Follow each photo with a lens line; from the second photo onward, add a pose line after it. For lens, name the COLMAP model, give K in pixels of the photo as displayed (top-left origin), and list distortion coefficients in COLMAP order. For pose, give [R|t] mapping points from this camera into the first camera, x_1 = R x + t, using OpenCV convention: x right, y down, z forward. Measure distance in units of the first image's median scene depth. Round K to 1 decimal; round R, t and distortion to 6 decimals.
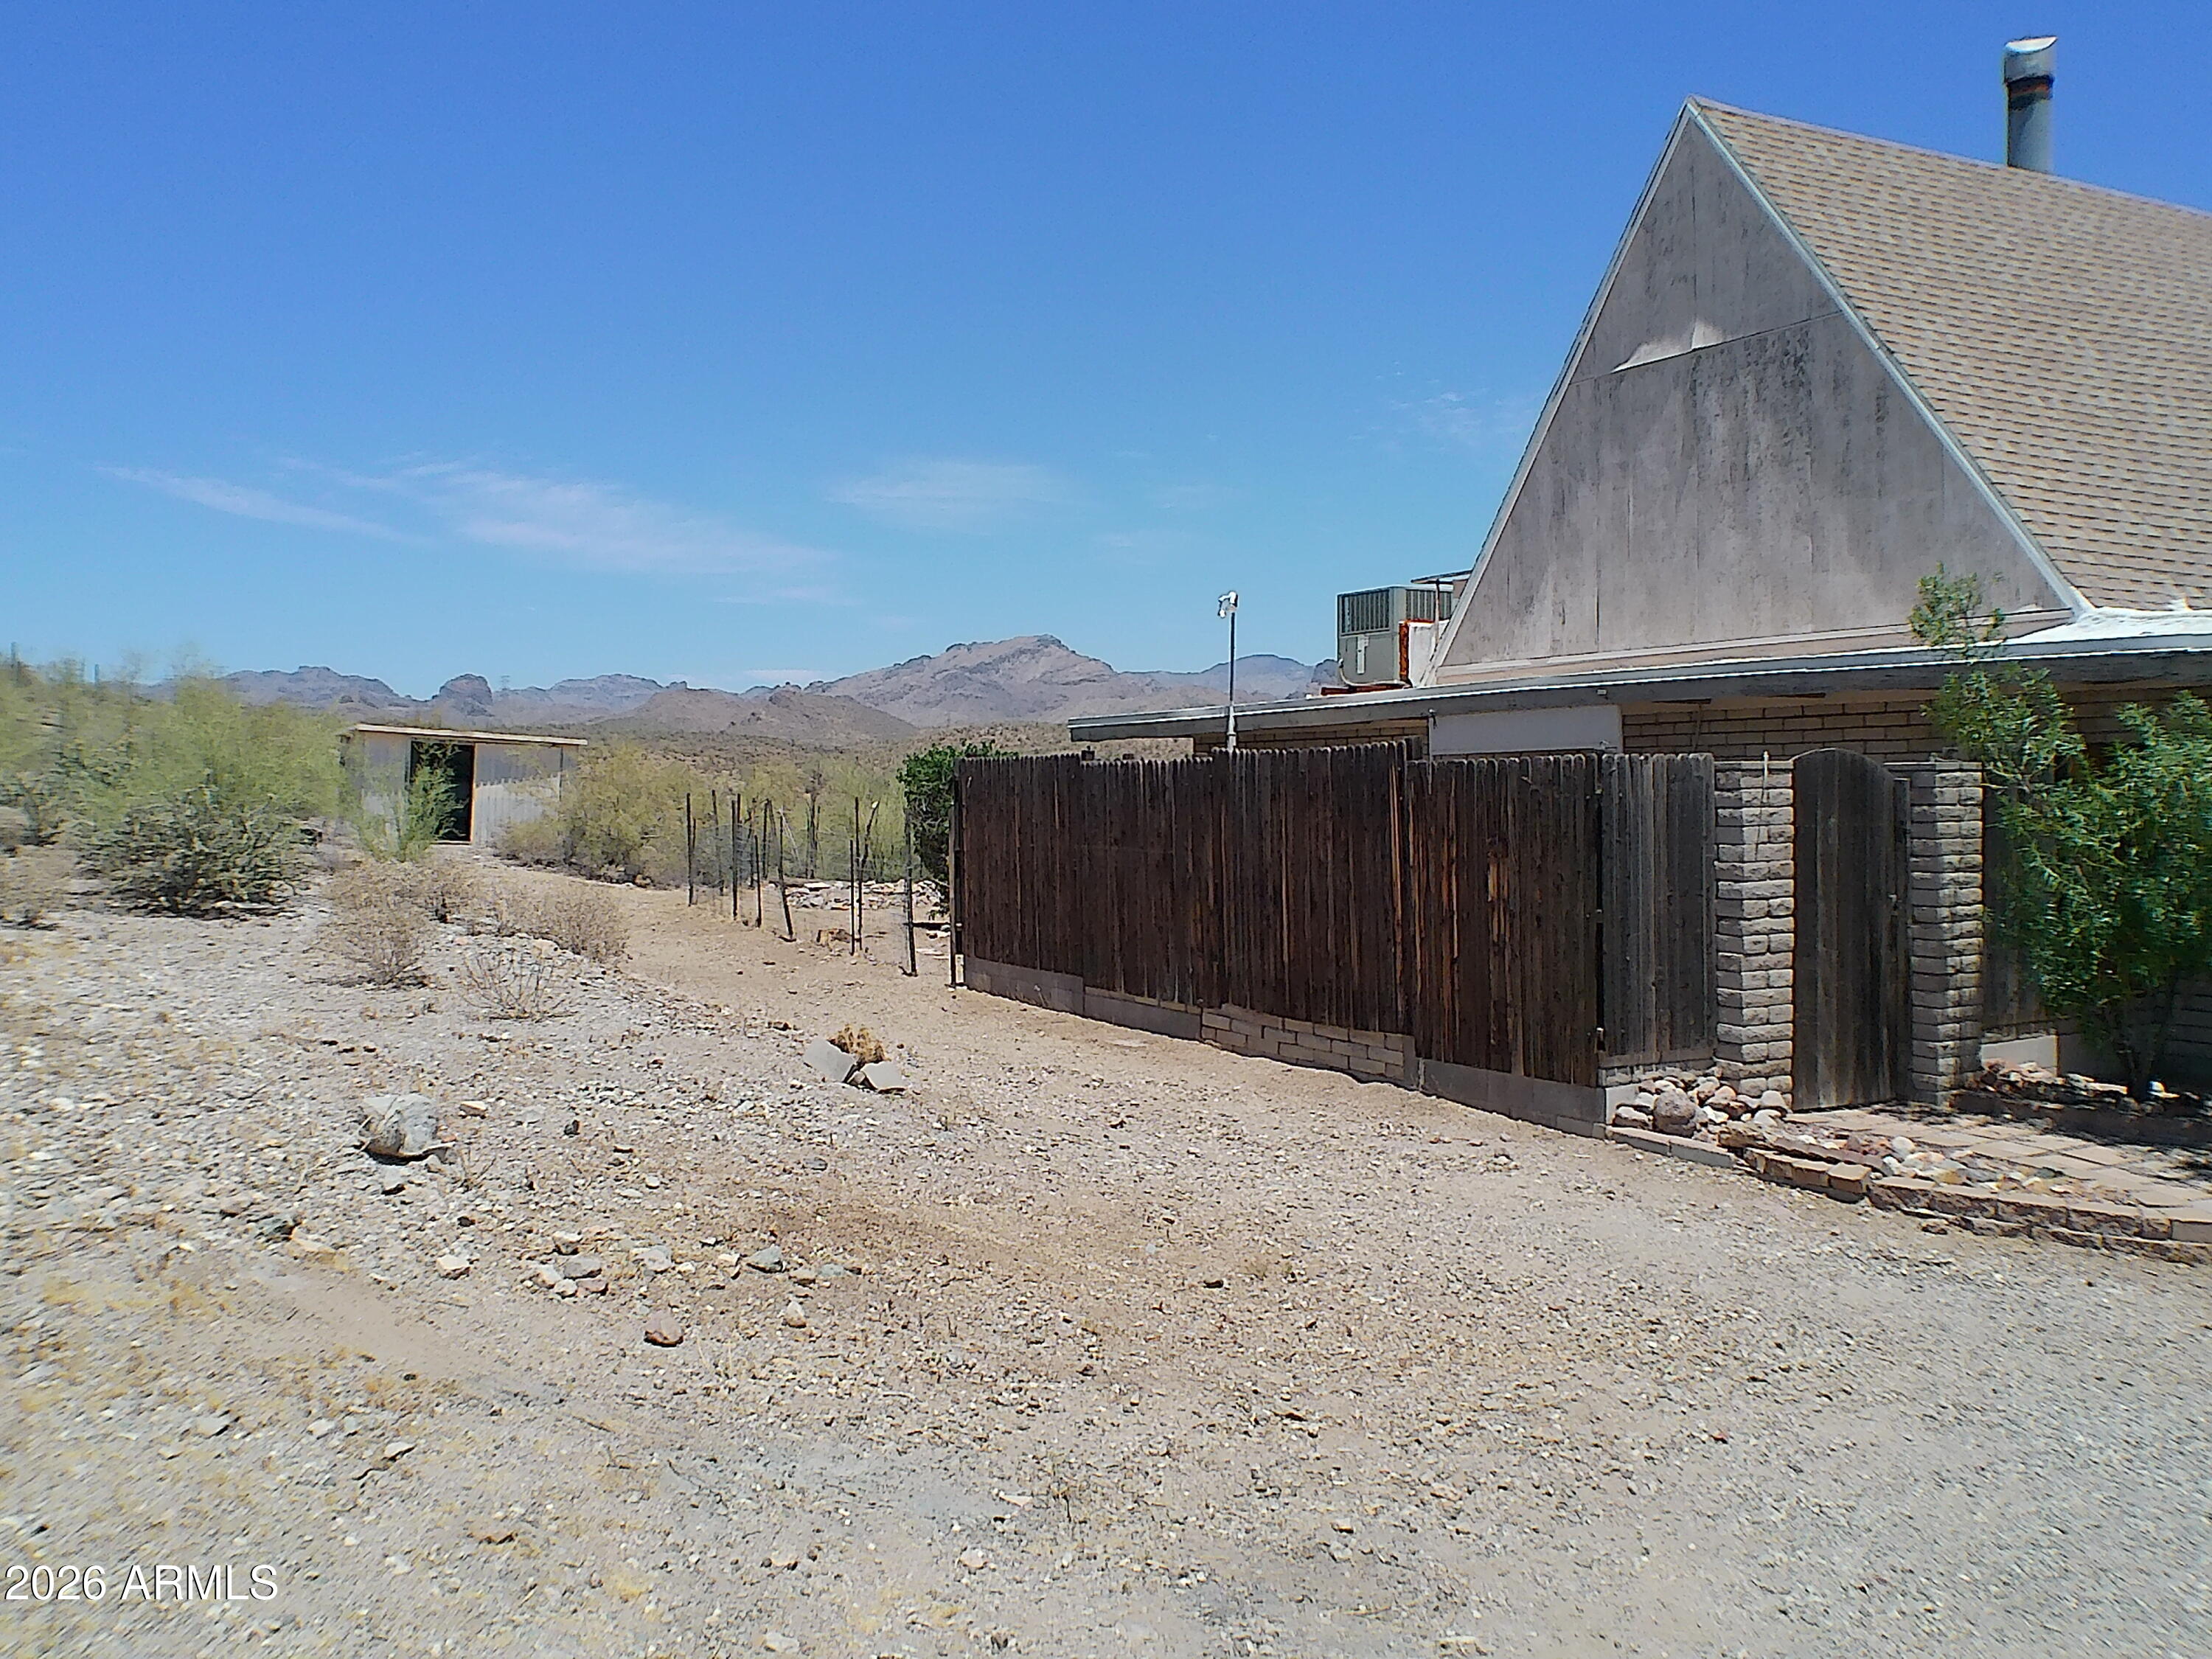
lens RADIAL K [[1936.8, 0, 1112.6], [0, 1936.8, 835.5], [0, 0, 1]] dist [-0.020743, -0.006405]
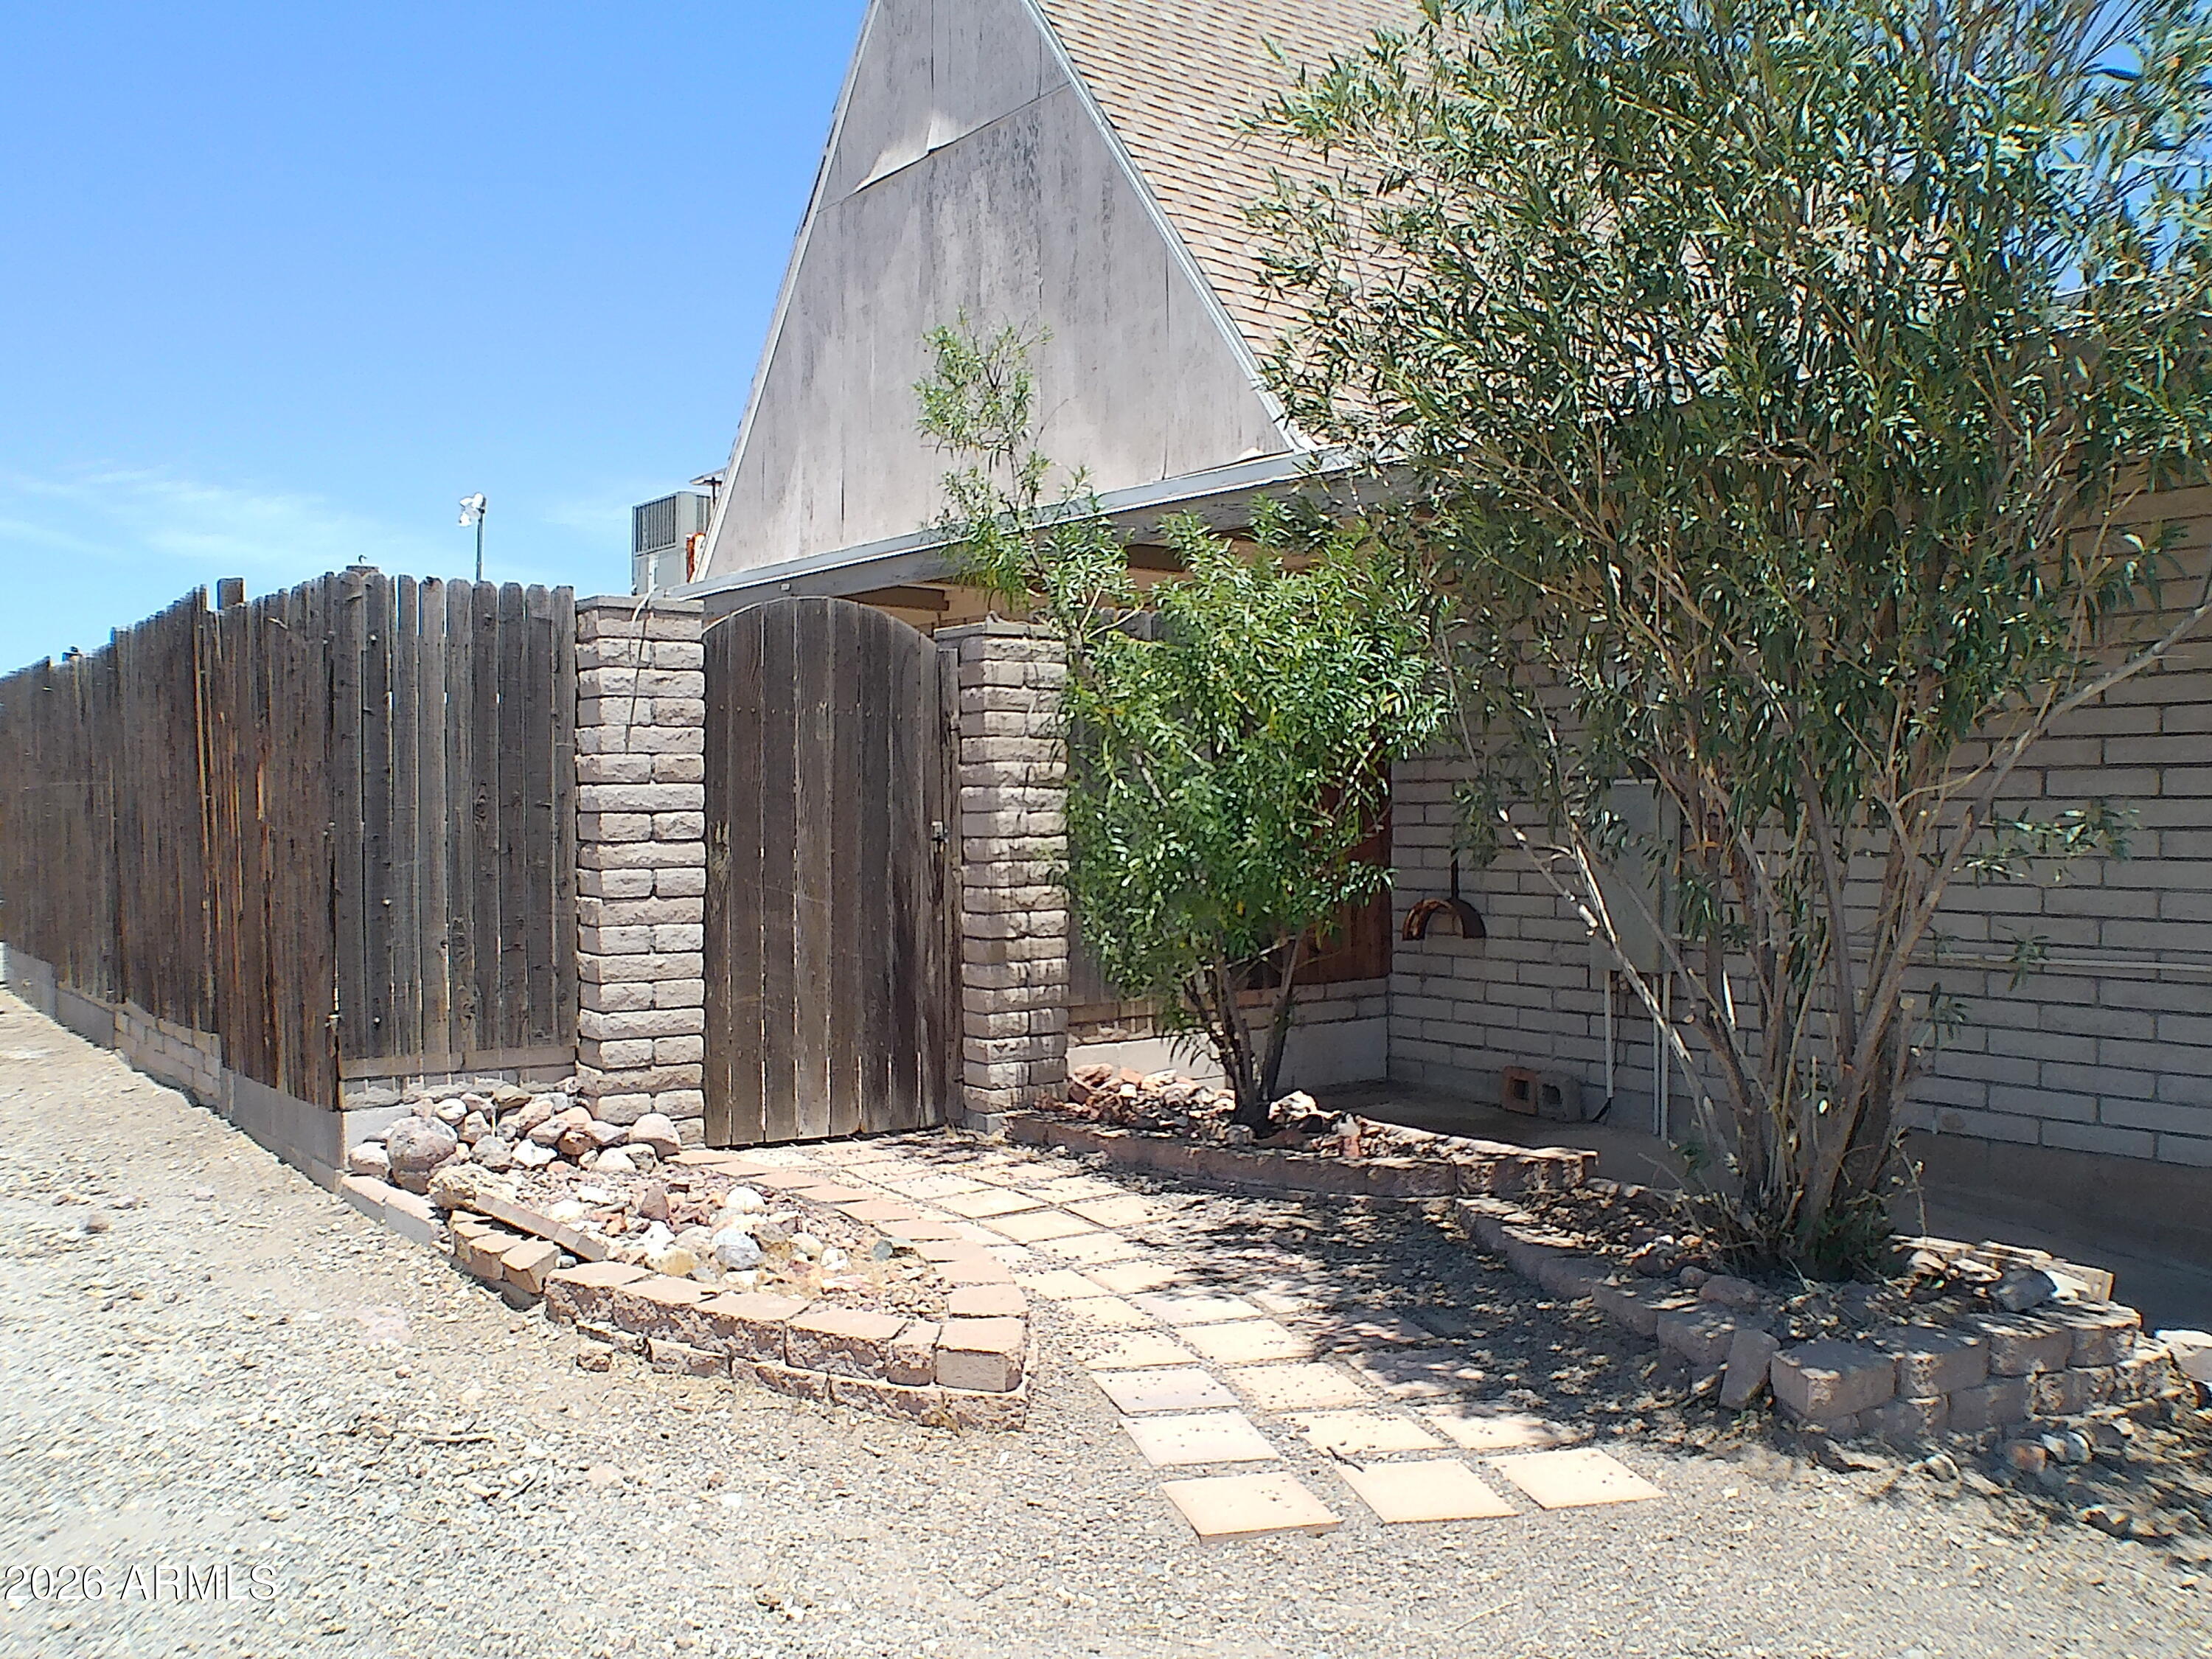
lens RADIAL K [[1936.8, 0, 1099.6], [0, 1936.8, 823.0], [0, 0, 1]] dist [-0.020743, -0.006405]
pose [[0.991313, 0.007411, 0.131311, 0.374859], [-0.004442, 0.999728, -0.022888, 0.046754], [-0.131445, 0.022106, 0.991077, 0.323750]]
